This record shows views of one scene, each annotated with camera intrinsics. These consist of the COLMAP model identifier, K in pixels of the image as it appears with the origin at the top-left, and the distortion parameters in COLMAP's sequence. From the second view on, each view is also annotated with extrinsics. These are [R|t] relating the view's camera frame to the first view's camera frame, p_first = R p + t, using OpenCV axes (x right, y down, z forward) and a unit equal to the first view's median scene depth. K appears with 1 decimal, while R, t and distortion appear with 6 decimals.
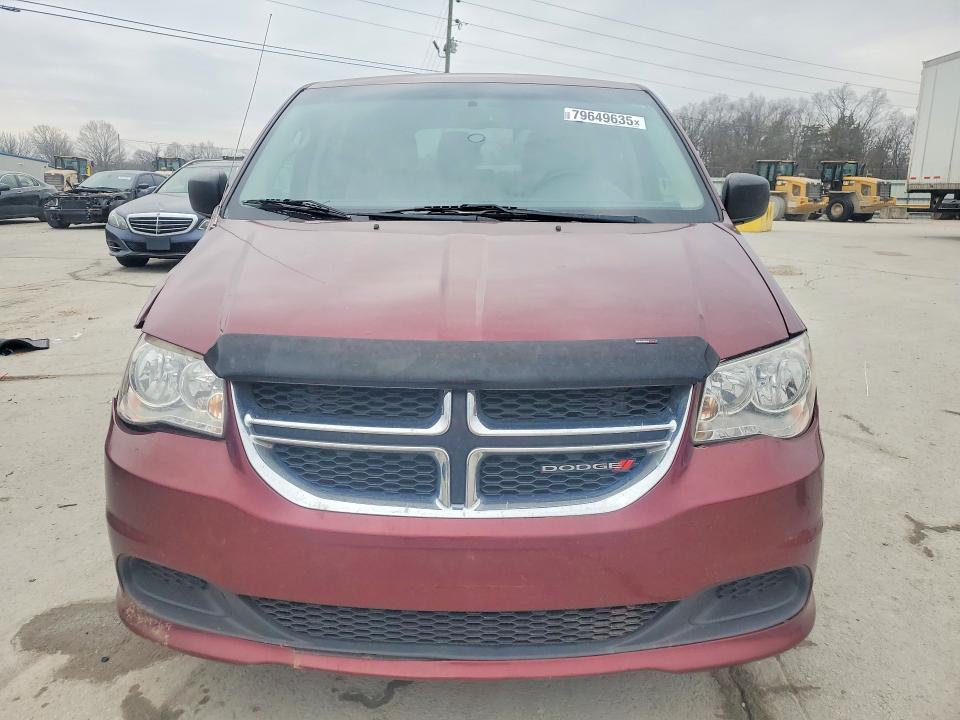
lens RADIAL K [[724.5, 0, 477.8], [0, 724.5, 363.1], [0, 0, 1]] dist [0.022348, -0.011624]
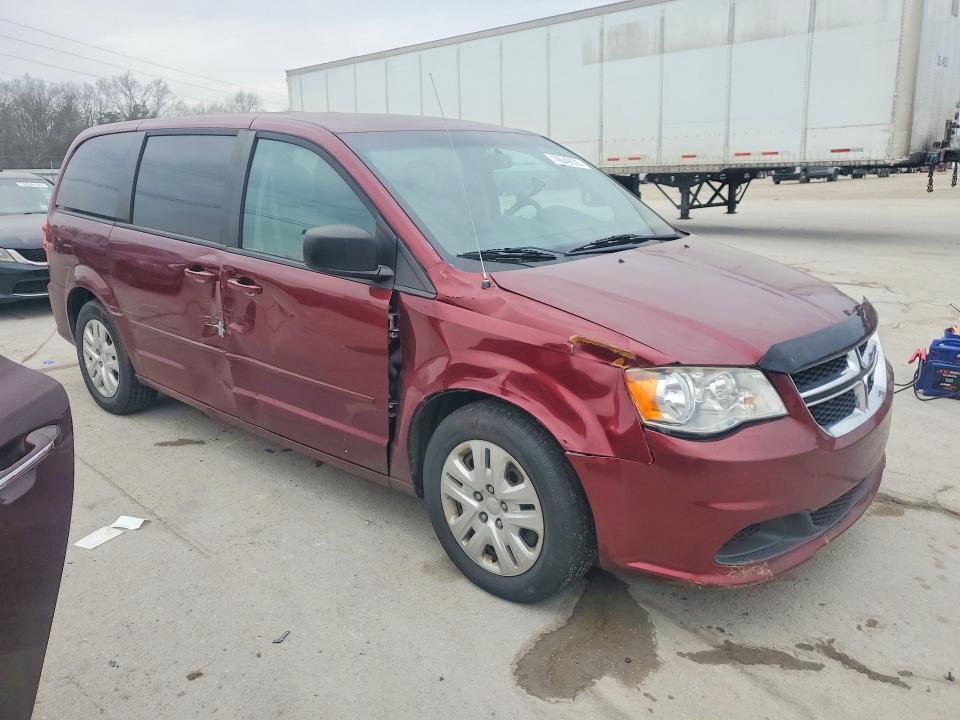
lens RADIAL K [[724.5, 0, 477.5], [0, 724.5, 362.2], [0, 0, 1]] dist [0.022348, -0.011624]
pose [[0.650097, -0.216670, 0.728305, -1.444444], [0.206446, 0.972794, 0.105128, -0.228608], [-0.731269, 0.082012, 0.677141, 0.368459]]
